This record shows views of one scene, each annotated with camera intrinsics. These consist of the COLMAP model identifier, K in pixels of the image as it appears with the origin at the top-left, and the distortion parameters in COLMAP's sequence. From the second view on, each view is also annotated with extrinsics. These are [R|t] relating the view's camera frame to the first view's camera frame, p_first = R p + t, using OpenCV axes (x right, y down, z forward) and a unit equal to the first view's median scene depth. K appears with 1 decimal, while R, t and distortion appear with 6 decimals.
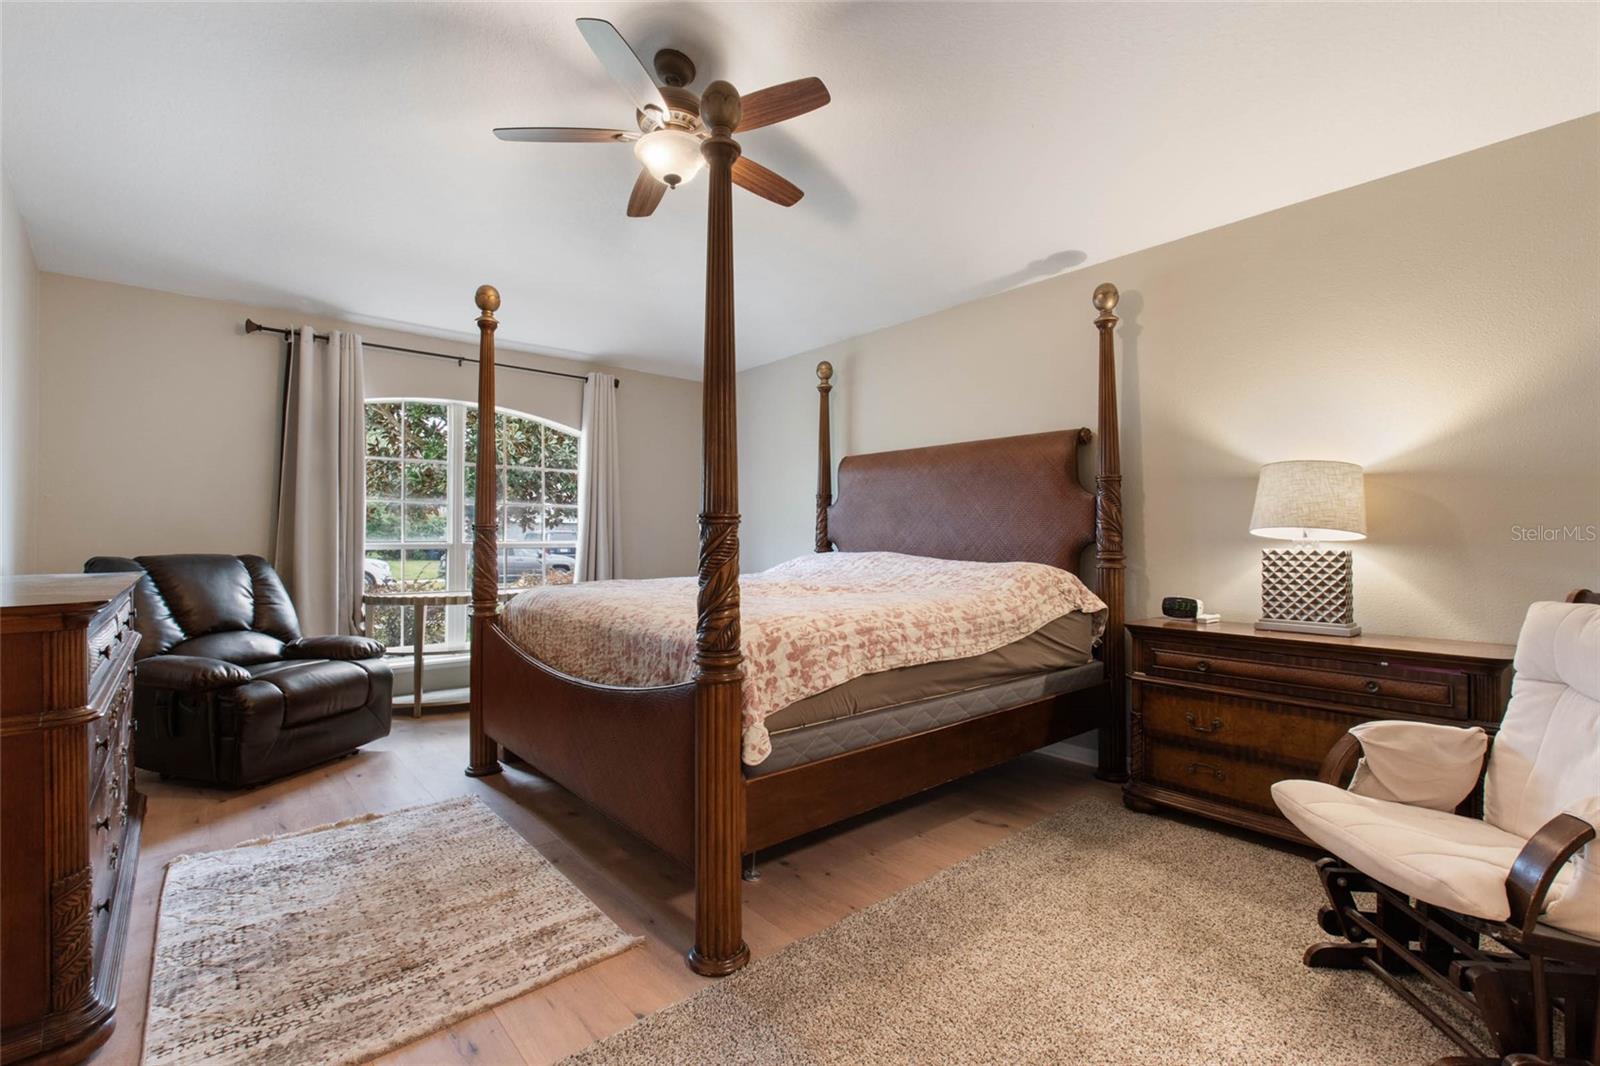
lens RADIAL K [[712.3, 0, 796.4], [0, 712.3, 530.4], [0, 0, 1]] dist [-0.006662, 0.000953]
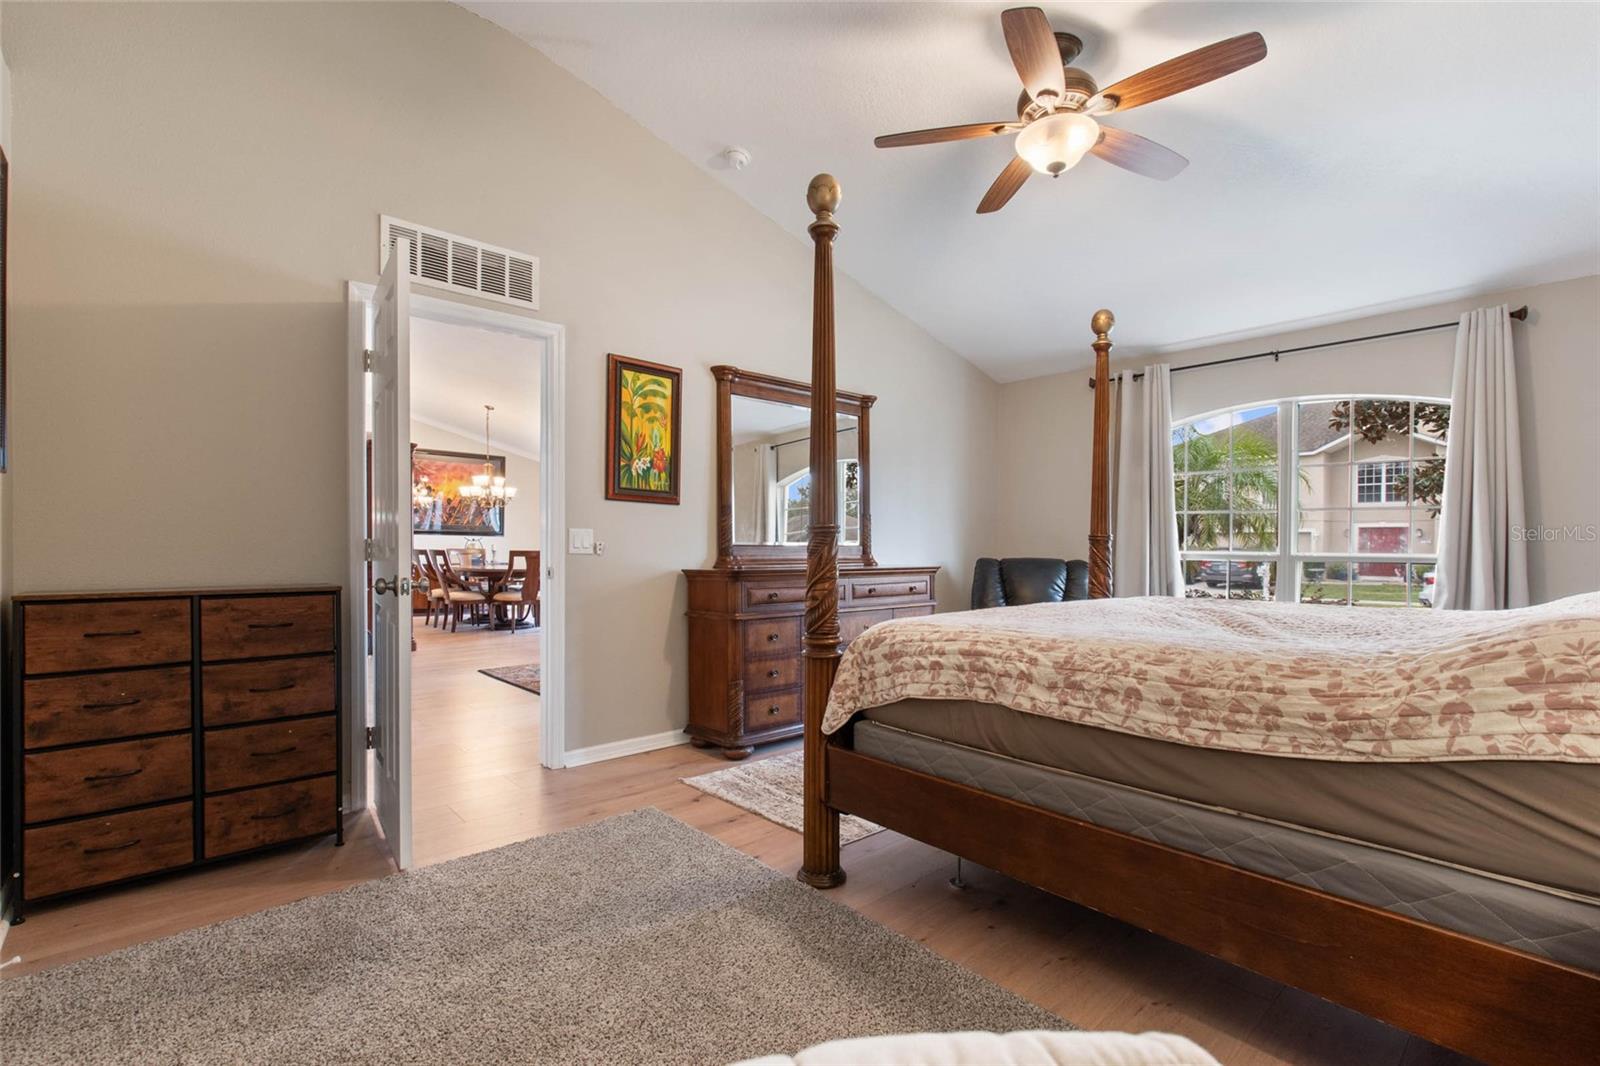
lens RADIAL K [[712.3, 0, 805.1], [0, 712.3, 546.2], [0, 0, 1]] dist [-0.006662, 0.000953]
pose [[0.035962, 0.004213, -0.999344, 0.954989], [0.007691, 0.999960, 0.004492, 0.005221], [0.999324, -0.007848, 0.035928, 0.770233]]
